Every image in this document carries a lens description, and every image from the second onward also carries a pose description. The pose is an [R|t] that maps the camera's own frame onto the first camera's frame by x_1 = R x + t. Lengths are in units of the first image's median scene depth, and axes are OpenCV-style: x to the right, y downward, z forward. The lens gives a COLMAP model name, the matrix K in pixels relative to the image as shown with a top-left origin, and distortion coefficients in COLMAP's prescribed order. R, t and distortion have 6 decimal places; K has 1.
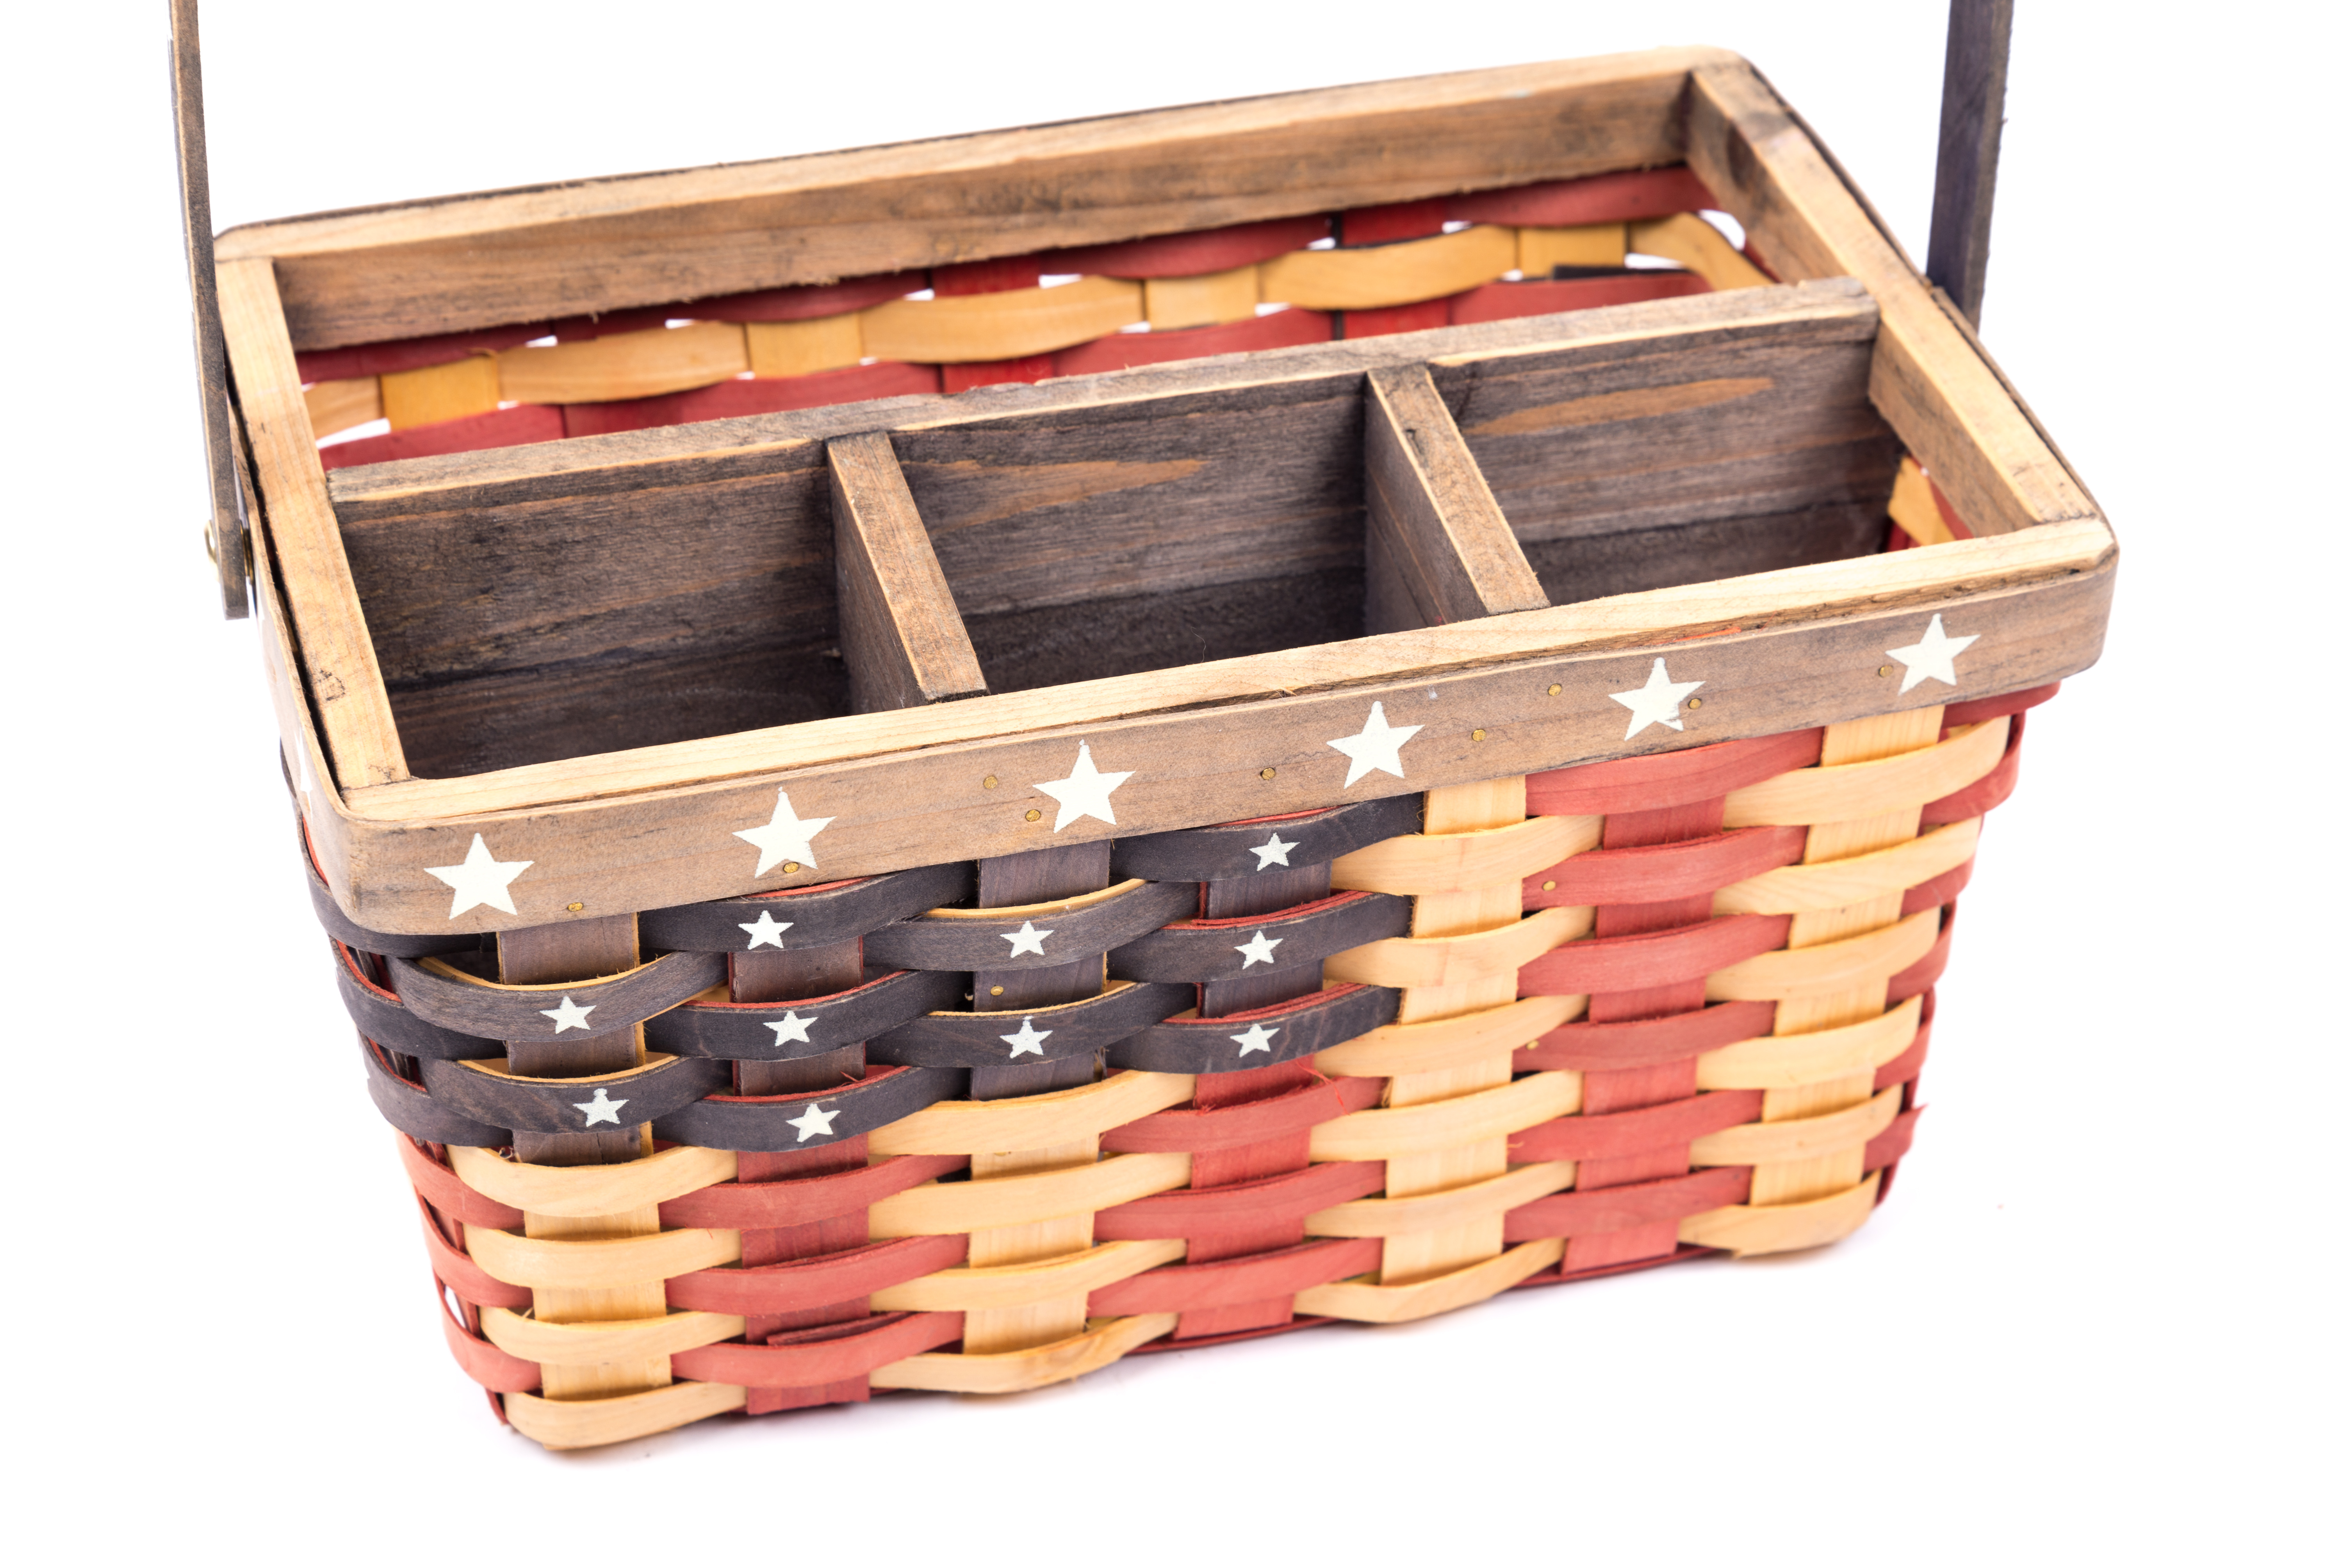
lens RADIAL K [[5118.2, 0, 1191.2], [0, 5118.2, 787.9], [0, 0, 1]] dist [-0.035303, -0.687230]
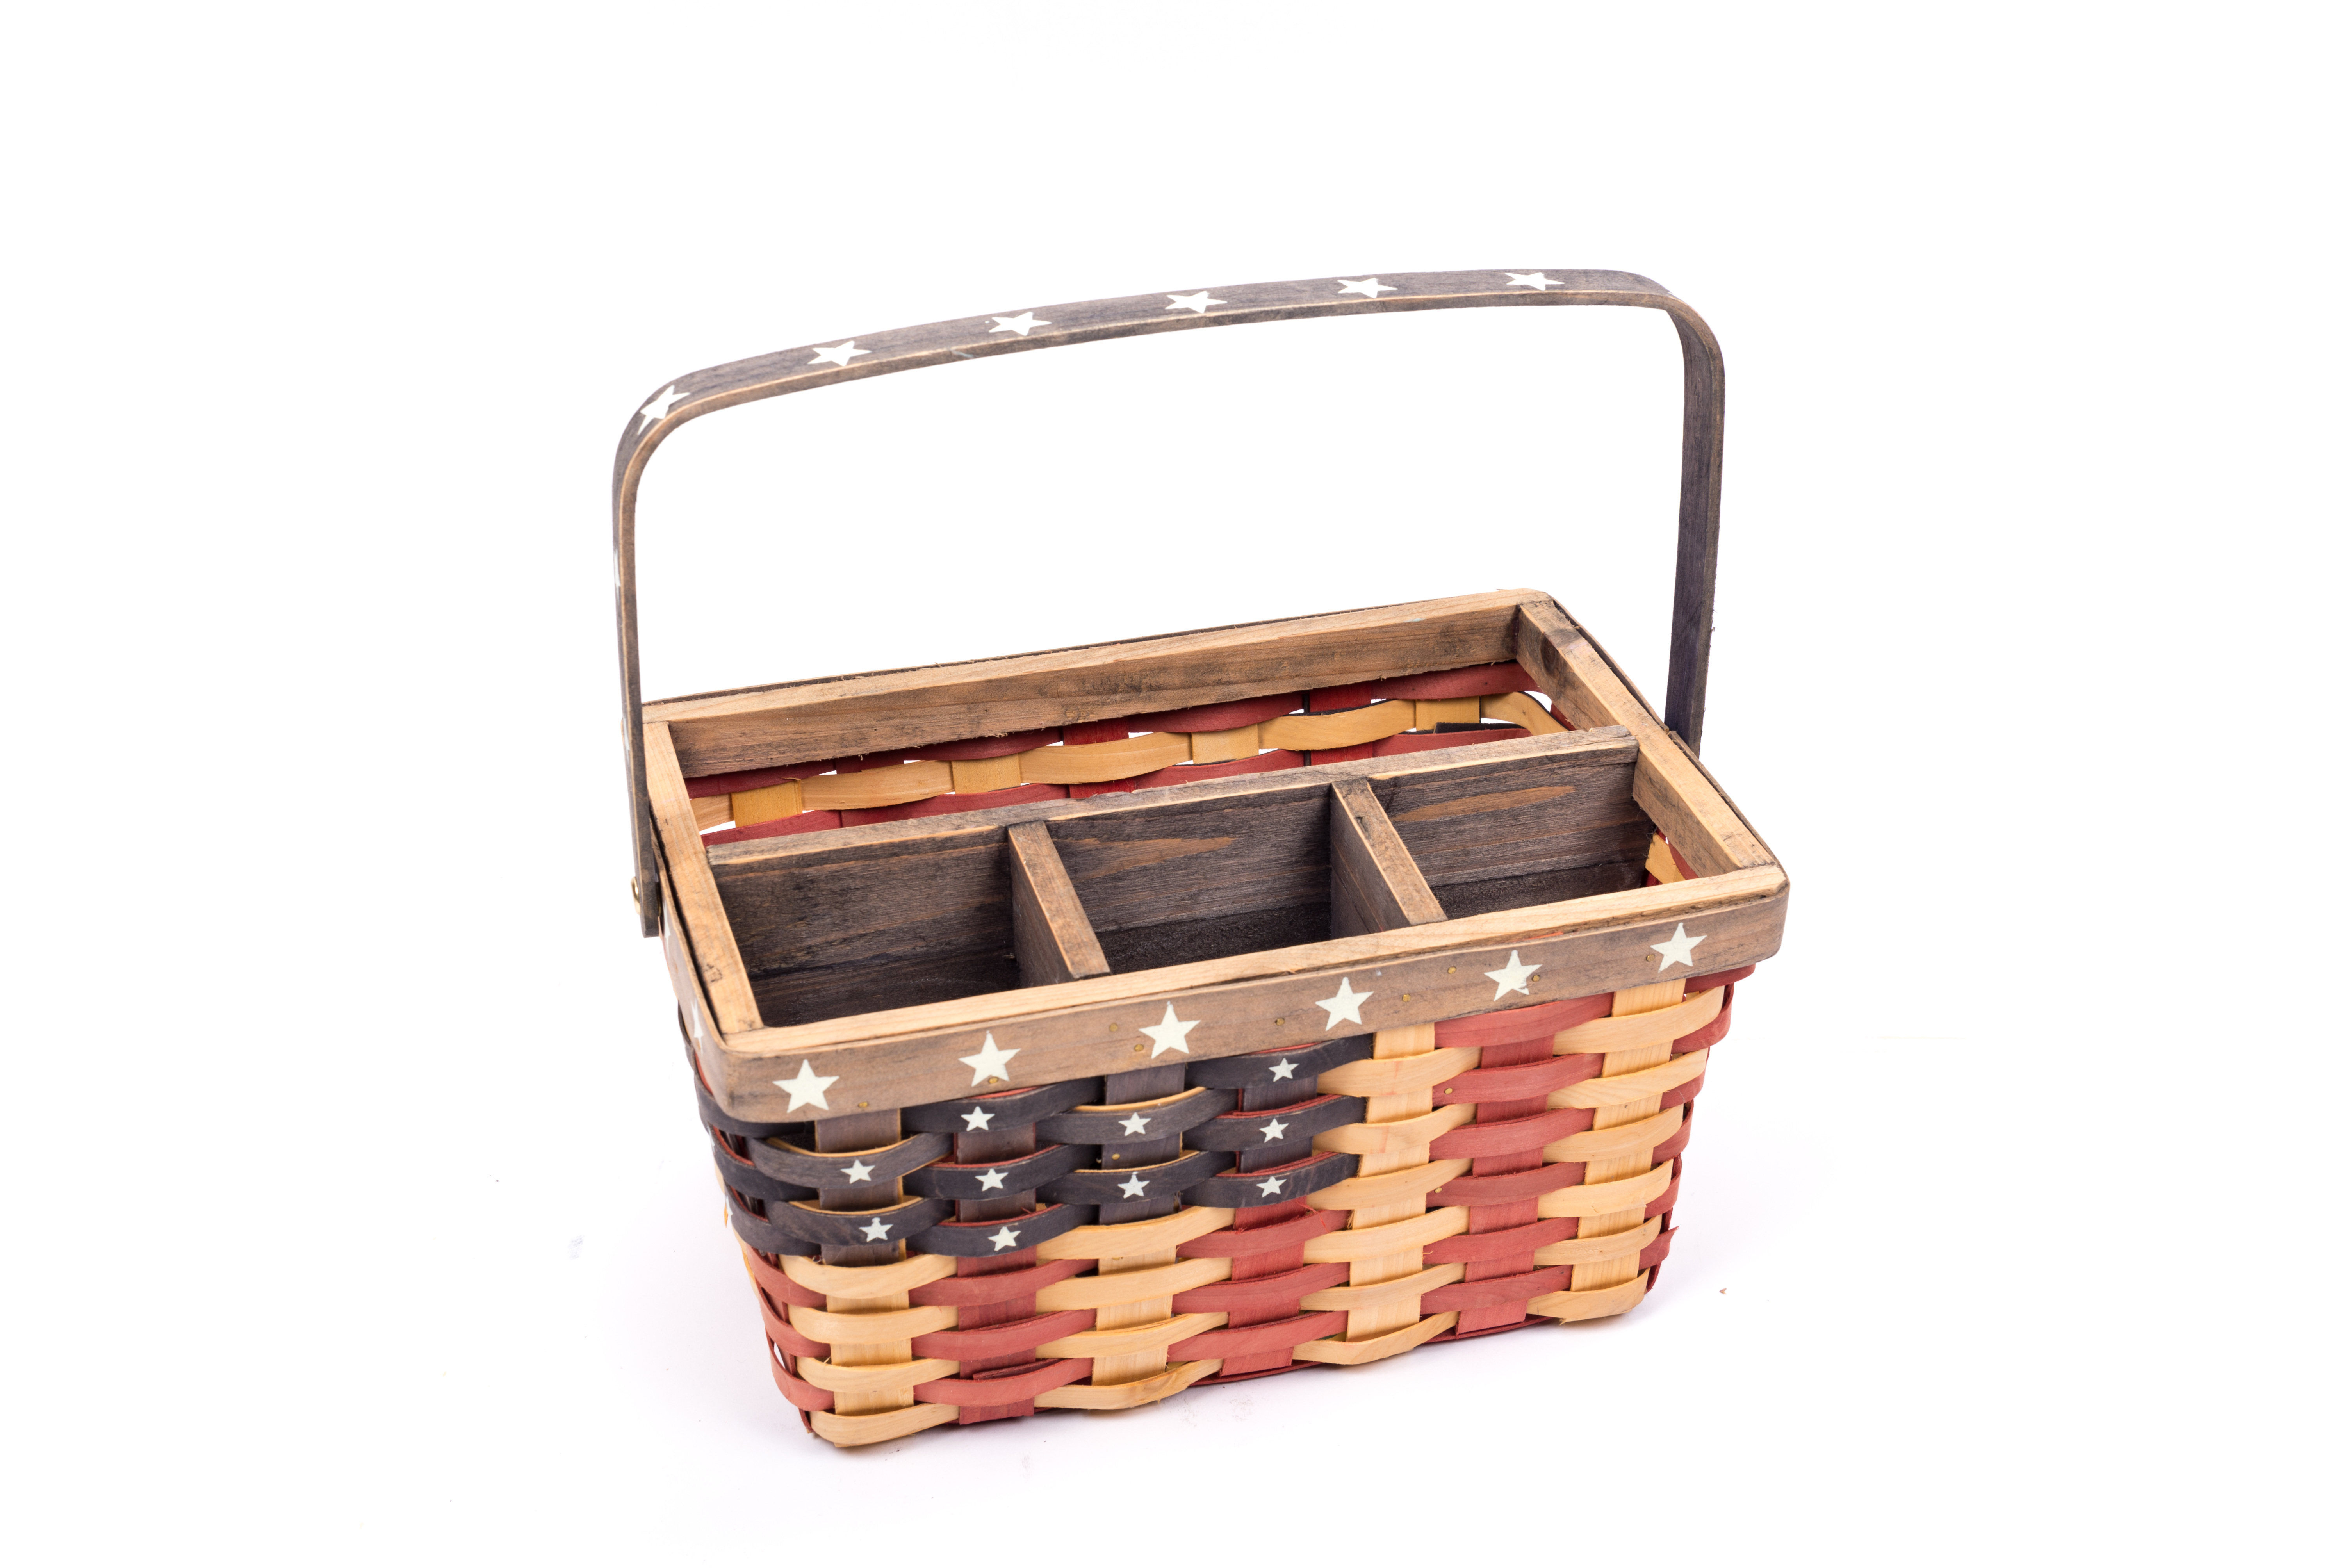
lens RADIAL K [[3223.2, 0, 1174.5], [0, 3223.2, 784.0], [0, 0, 1]] dist [-0.038471, -0.026665]
pose [[0.999951, -0.009007, 0.004168, -0.021071], [0.009366, 0.995329, -0.096088, 0.018968], [-0.003283, 0.096122, 0.995364, -0.040549]]
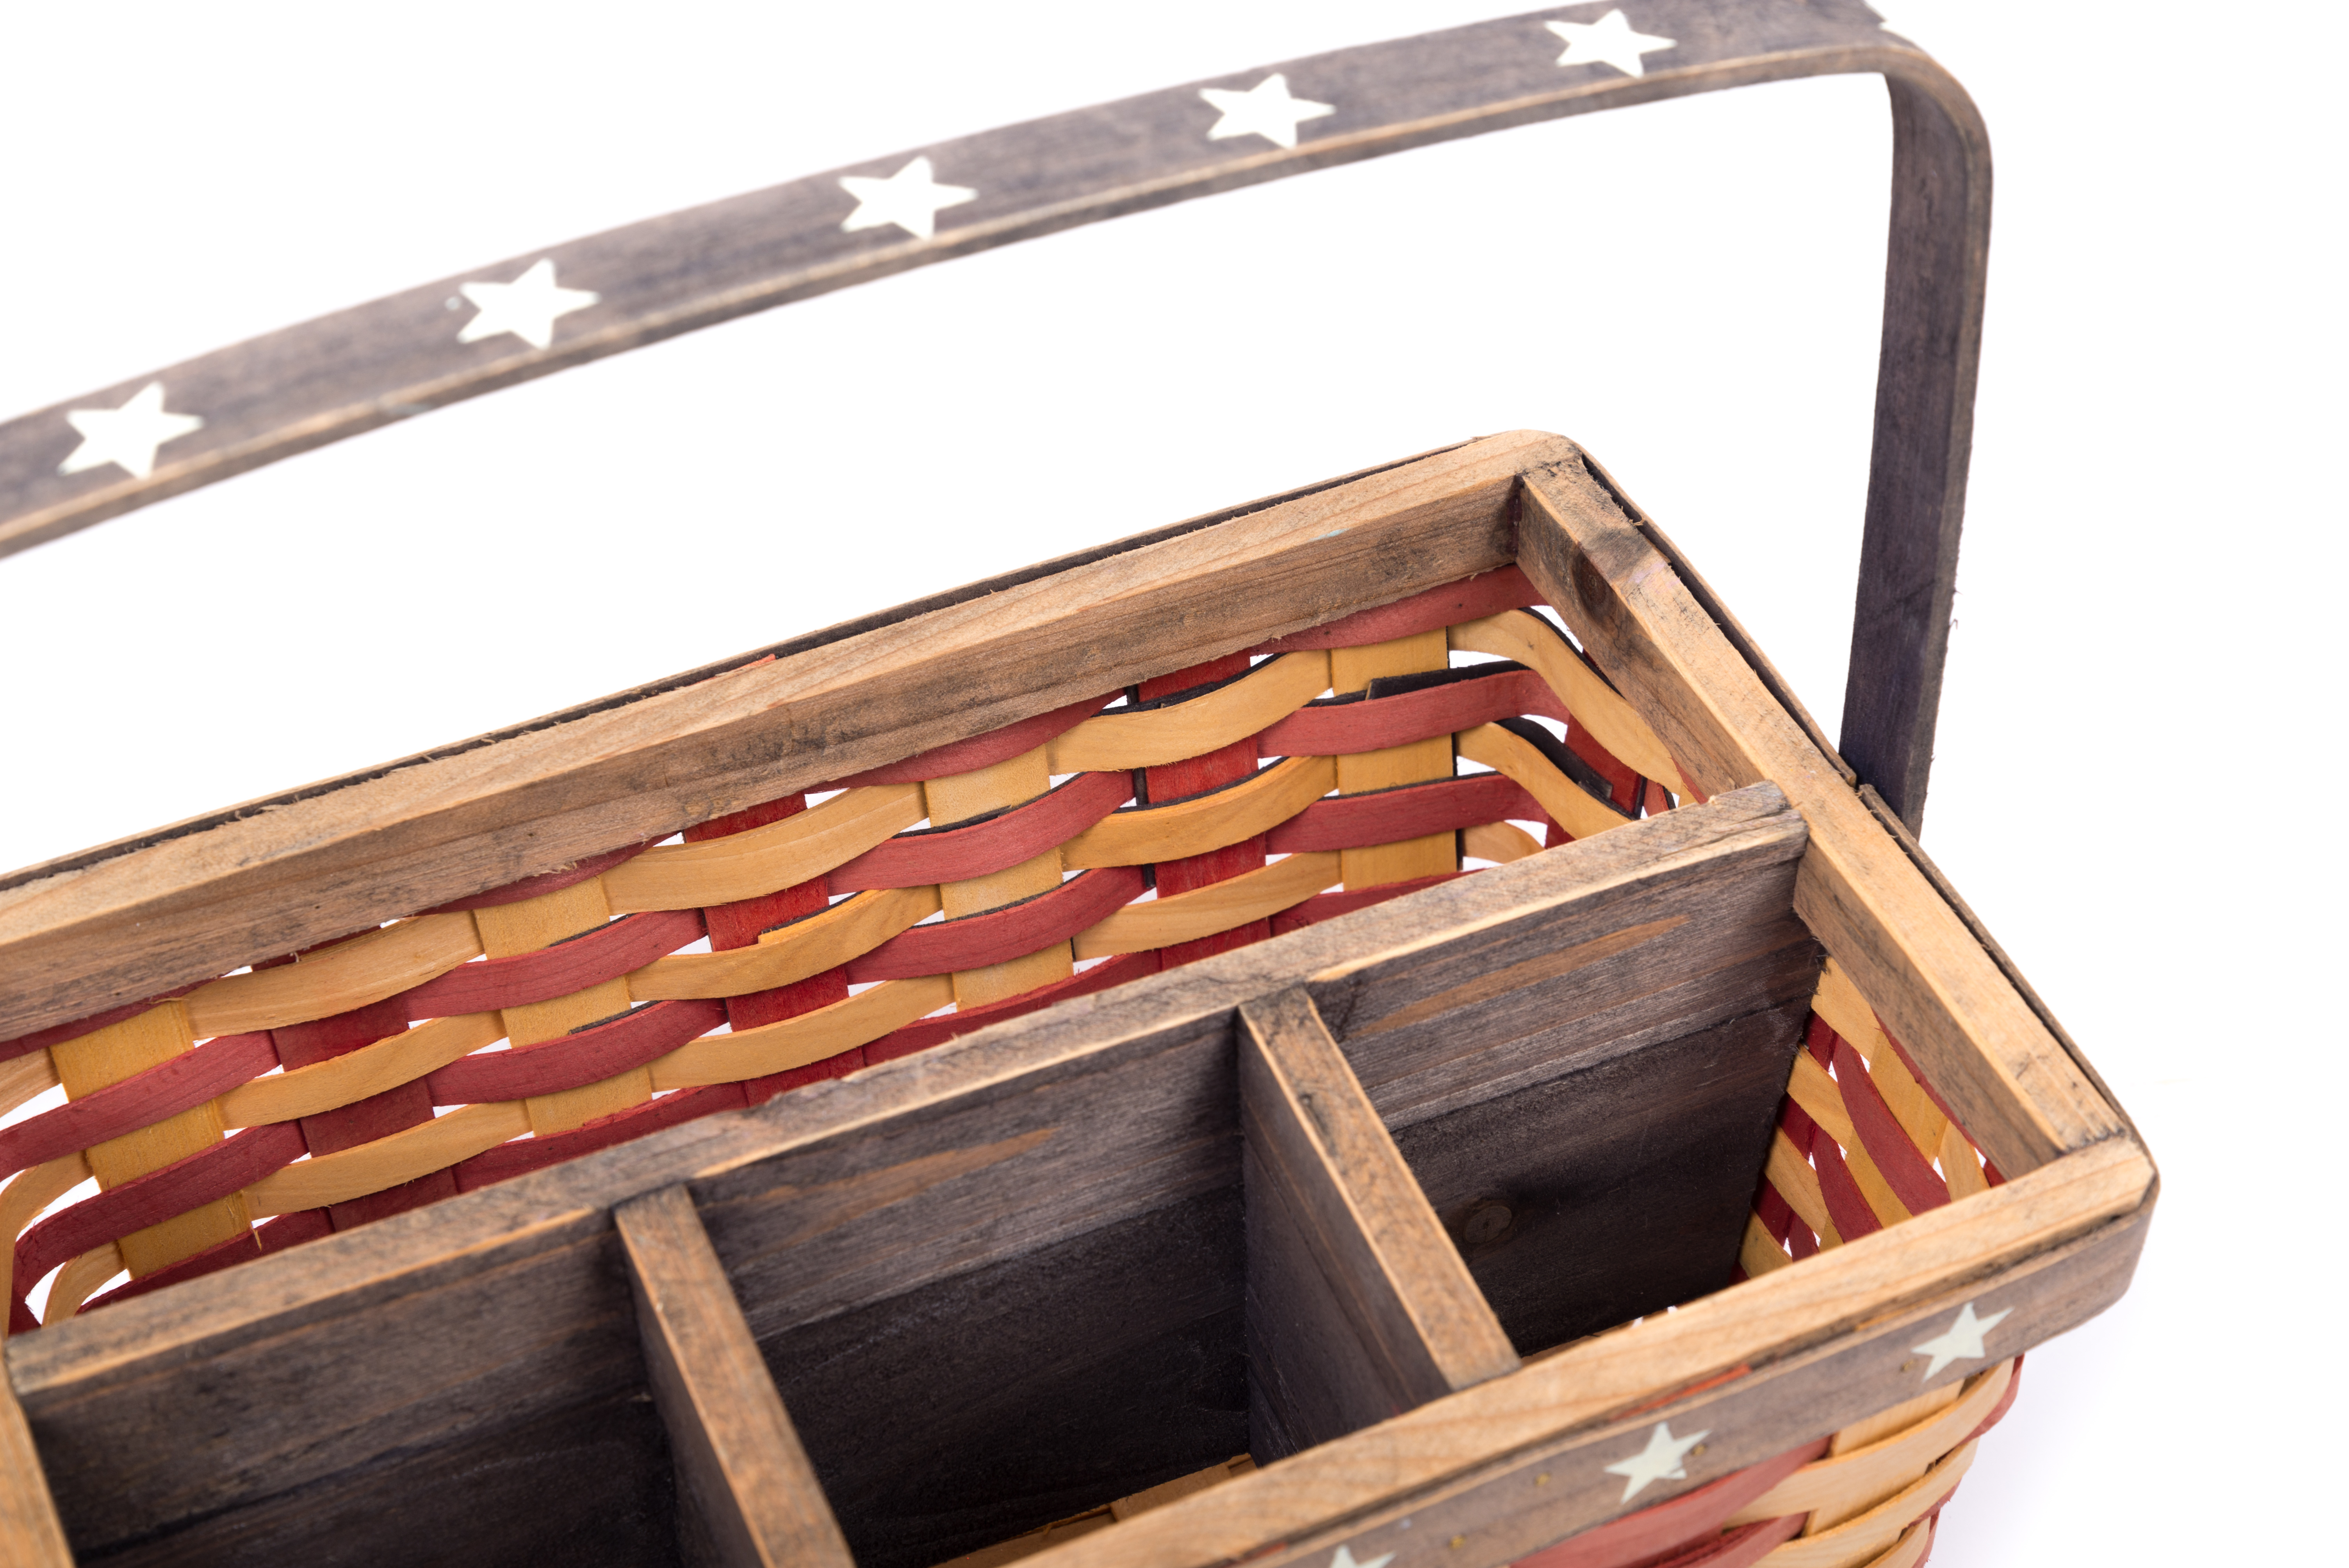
lens RADIAL K [[4088.3, 0, 1174.5], [0, 4088.3, 784.0], [0, 0, 1]] dist [0.009246, -0.151340]
pose [[0.989288, -0.114727, 0.090261, -0.032913], [0.100420, 0.983630, 0.149625, -0.221031], [-0.105949, -0.138959, 0.984614, 0.345268]]
